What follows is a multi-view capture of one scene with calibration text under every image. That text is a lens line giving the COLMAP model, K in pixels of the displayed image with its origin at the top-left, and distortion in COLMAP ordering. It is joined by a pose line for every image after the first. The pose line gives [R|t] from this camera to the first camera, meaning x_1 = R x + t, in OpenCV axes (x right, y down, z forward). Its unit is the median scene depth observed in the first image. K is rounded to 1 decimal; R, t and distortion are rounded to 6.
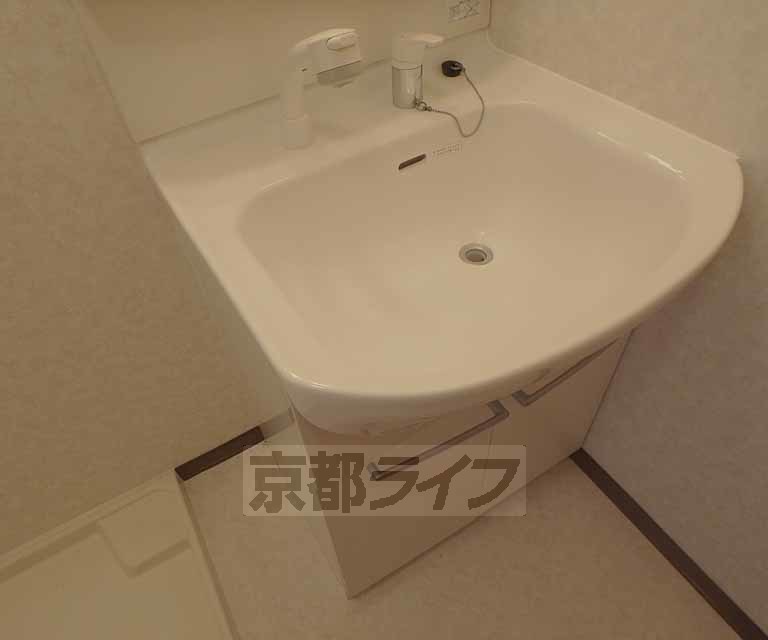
lens RADIAL K [[526.1, 0, 384.0], [0, 526.1, 320.0], [0, 0, 1]] dist [0.005432, -0.000616]
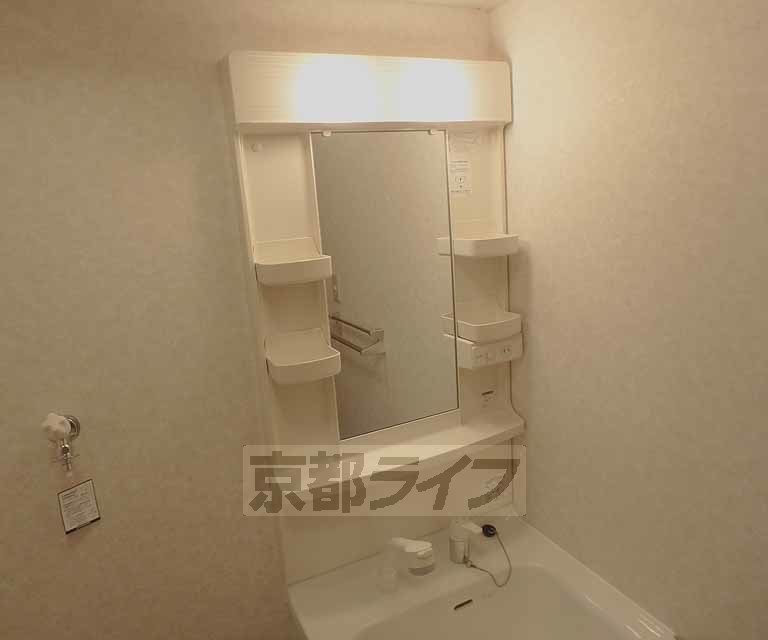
lens RADIAL K [[526.1, 0, 384.0], [0, 526.1, 320.0], [0, 0, 1]] dist [0.005432, -0.000616]
pose [[0.995046, 0.016669, -0.098005, -0.036471], [-0.070786, 0.810992, -0.580759, -0.074469], [0.069801, 0.584819, 0.808155, -0.666591]]
